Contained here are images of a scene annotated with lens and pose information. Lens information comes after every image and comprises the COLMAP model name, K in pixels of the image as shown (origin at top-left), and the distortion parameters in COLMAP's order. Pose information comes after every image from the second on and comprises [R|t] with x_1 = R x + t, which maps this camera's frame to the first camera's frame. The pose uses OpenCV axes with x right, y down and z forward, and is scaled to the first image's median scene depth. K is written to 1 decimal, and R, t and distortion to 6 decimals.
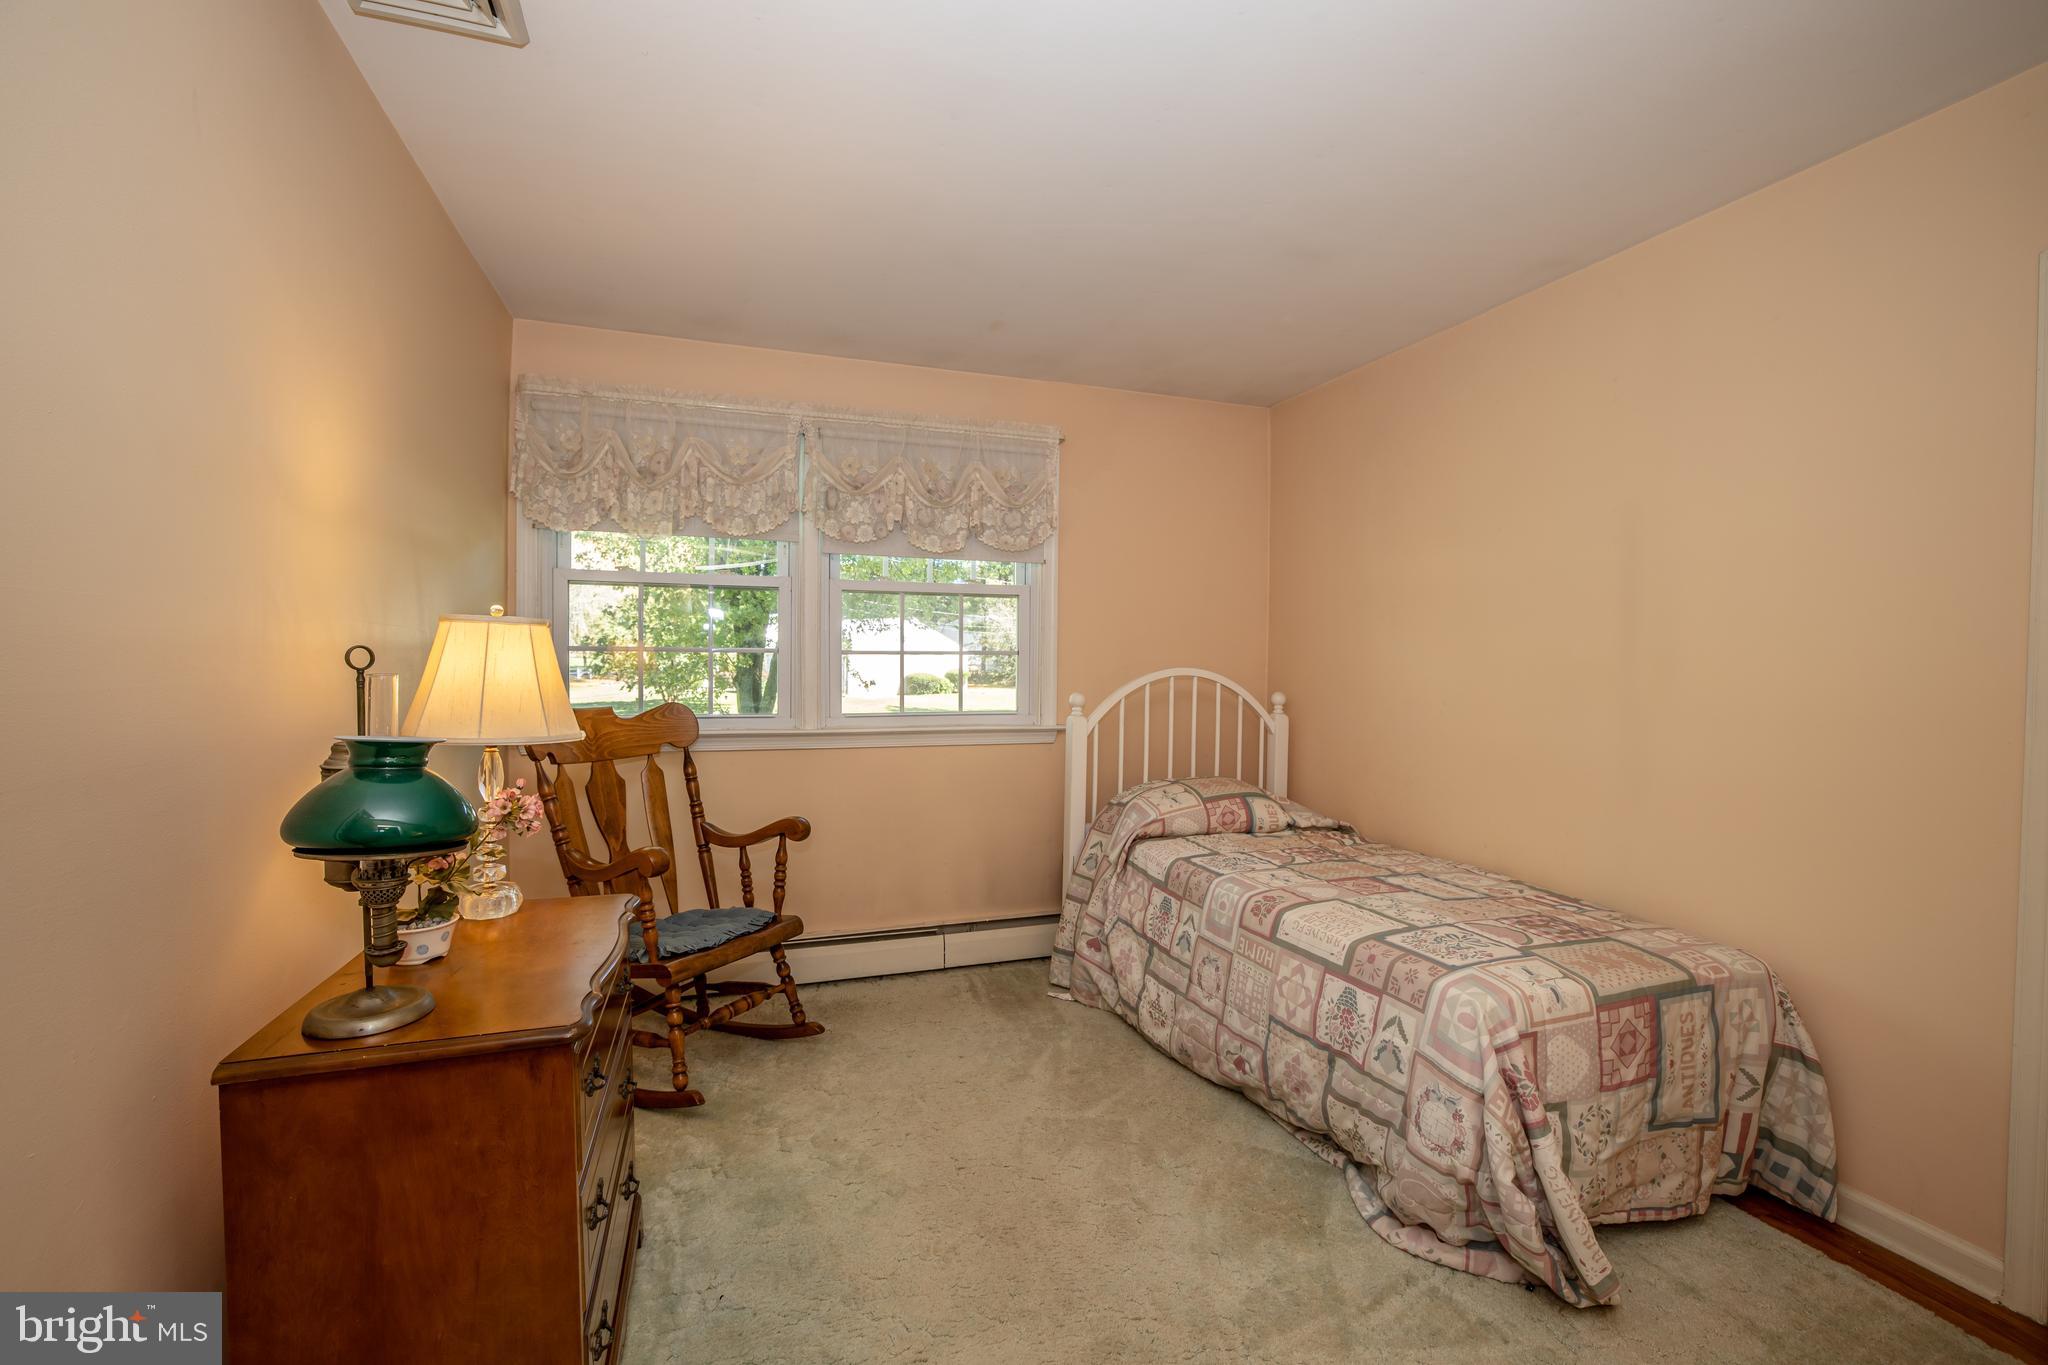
lens RADIAL K [[873.2, 0, 1031.0], [0, 873.2, 680.7], [0, 0, 1]] dist [-0.054597, 0.019196]
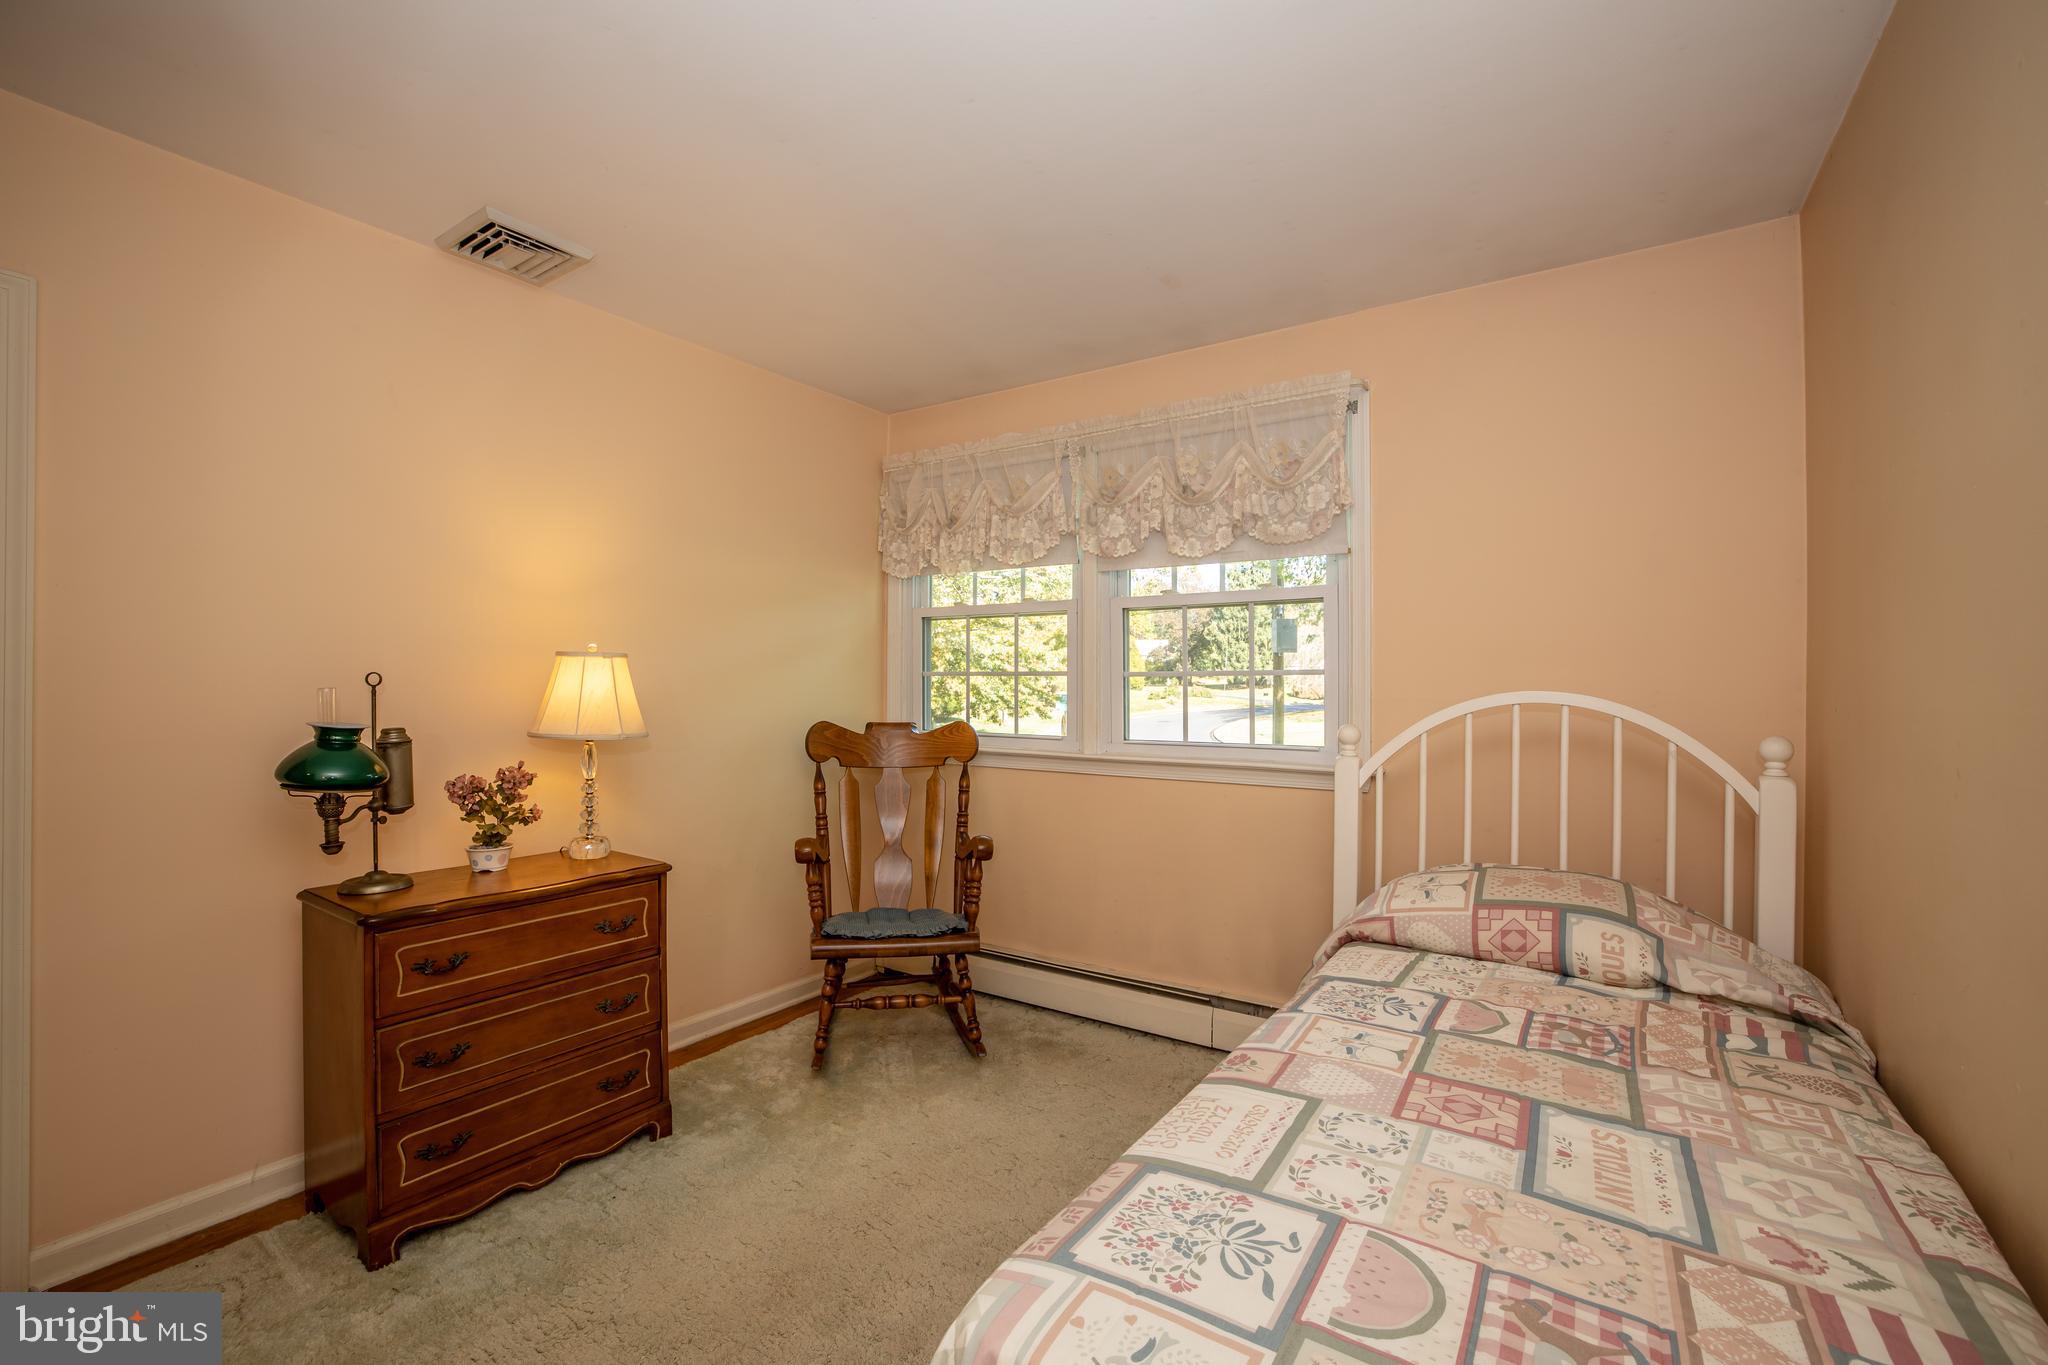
lens RADIAL K [[873.2, 0, 1031.0], [0, 873.2, 680.7], [0, 0, 1]] dist [-0.054597, 0.019196]
pose [[0.589641, -0.009684, -0.807608, 0.509998], [-0.016325, 0.999581, -0.023904, -0.001493], [0.807501, 0.027279, 0.589236, 0.378143]]
